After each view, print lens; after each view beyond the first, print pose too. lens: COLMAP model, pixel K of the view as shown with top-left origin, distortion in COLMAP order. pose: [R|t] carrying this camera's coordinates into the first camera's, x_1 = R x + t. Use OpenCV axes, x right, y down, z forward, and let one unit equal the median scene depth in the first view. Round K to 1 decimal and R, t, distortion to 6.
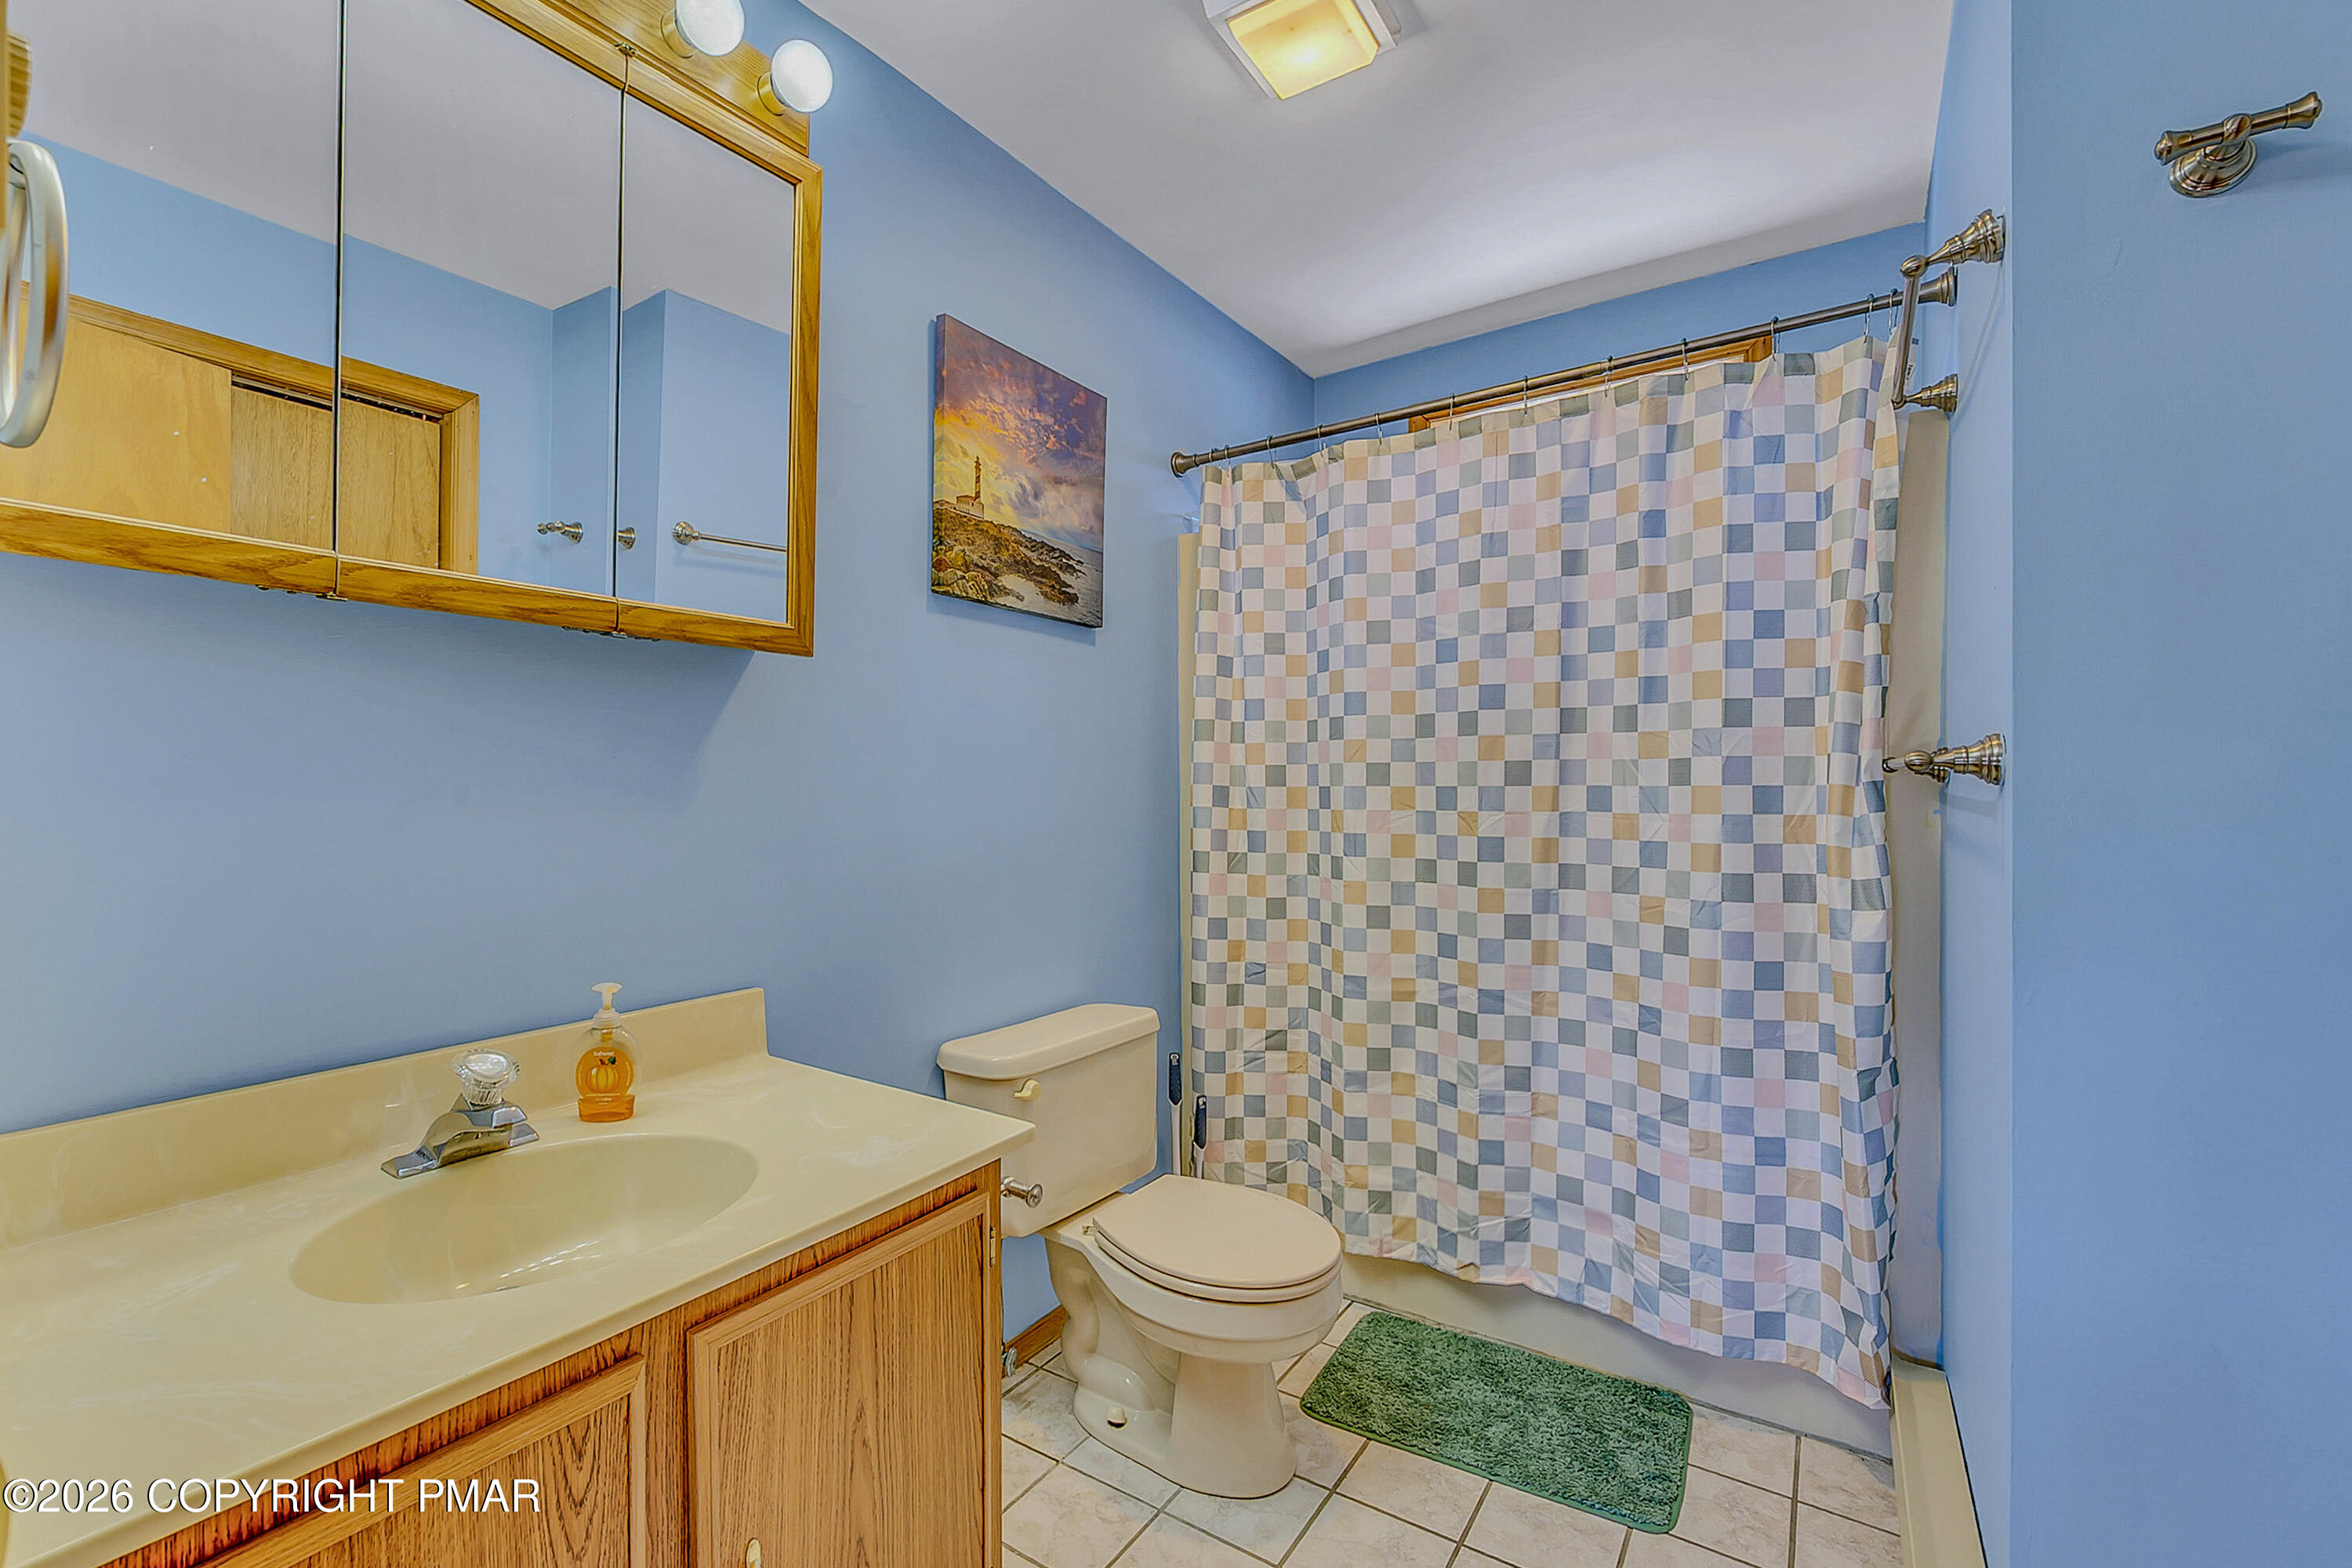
lens RADIAL K [[1027.7, 0, 1167.3], [0, 1027.7, 781.3], [0, 0, 1]] dist [-0.004639, -0.001234]
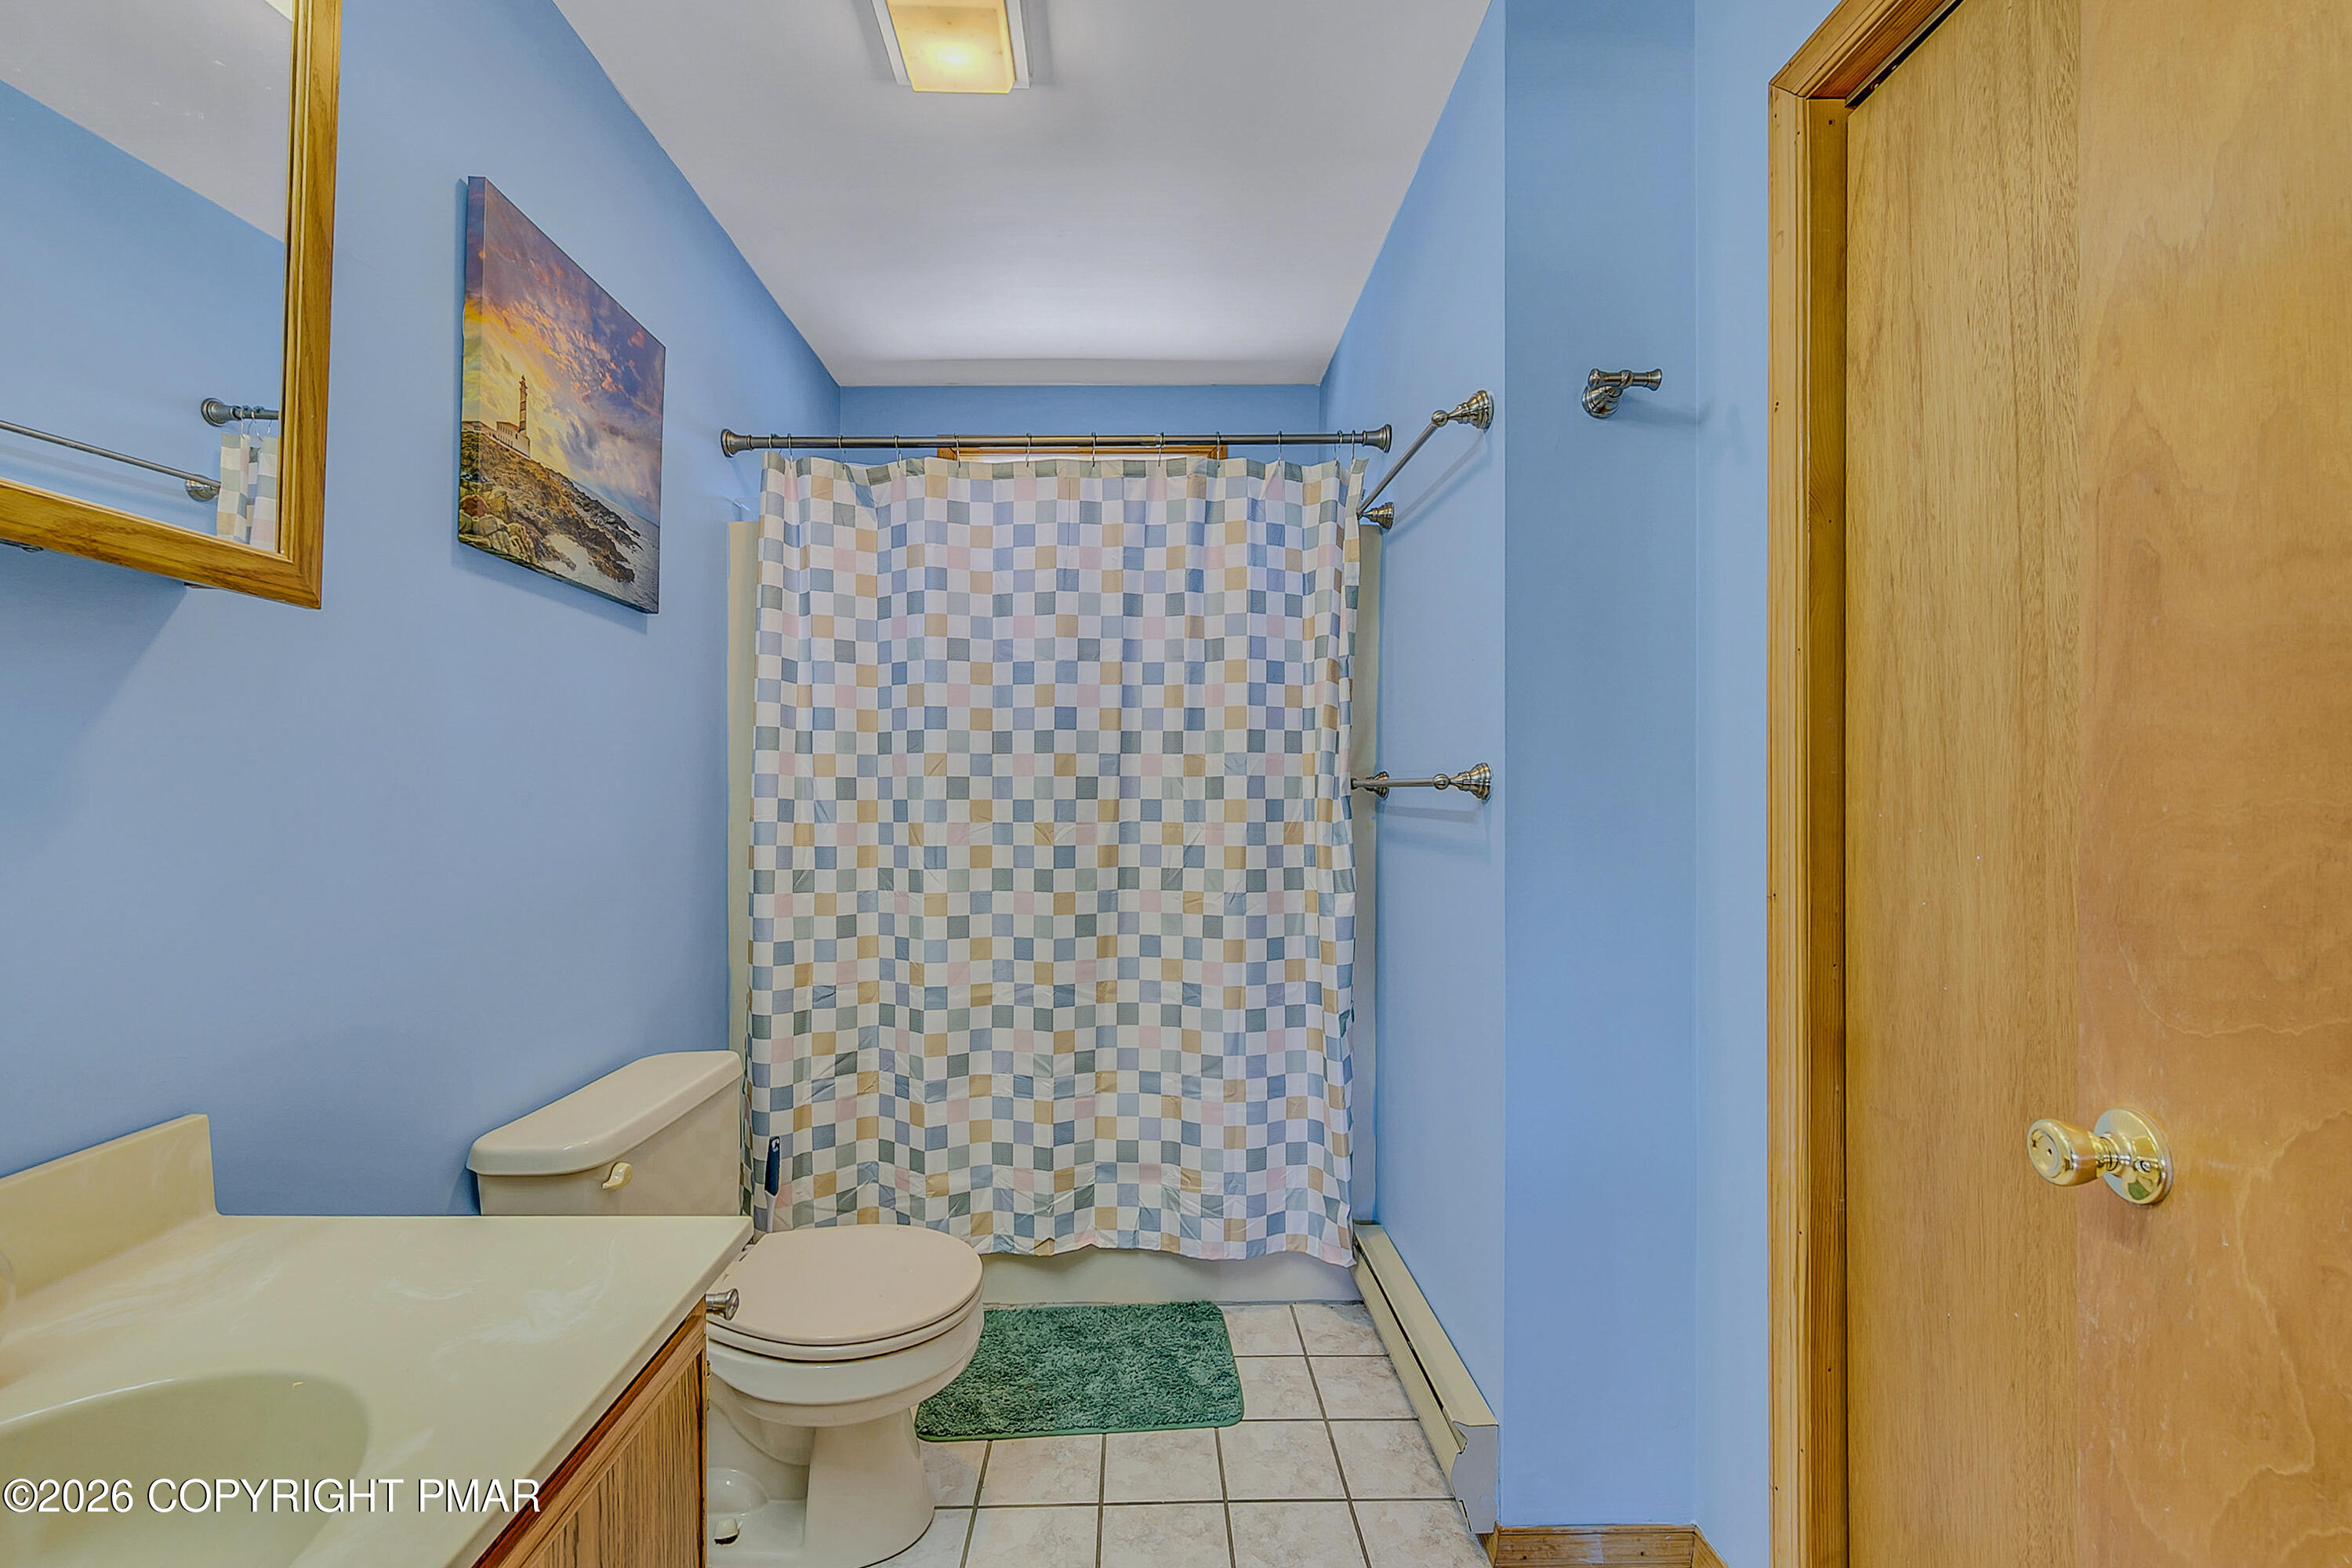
lens RADIAL K [[935.5, 0, 1174.5], [0, 935.5, 792.7], [0, 0, 1]] dist [0.000463, -0.001063]
pose [[0.811100, 0.003715, 0.584896, -0.187376], [-0.002741, 0.999993, -0.002551, -0.000255], [-0.584902, 0.000466, 0.811104, 0.129077]]
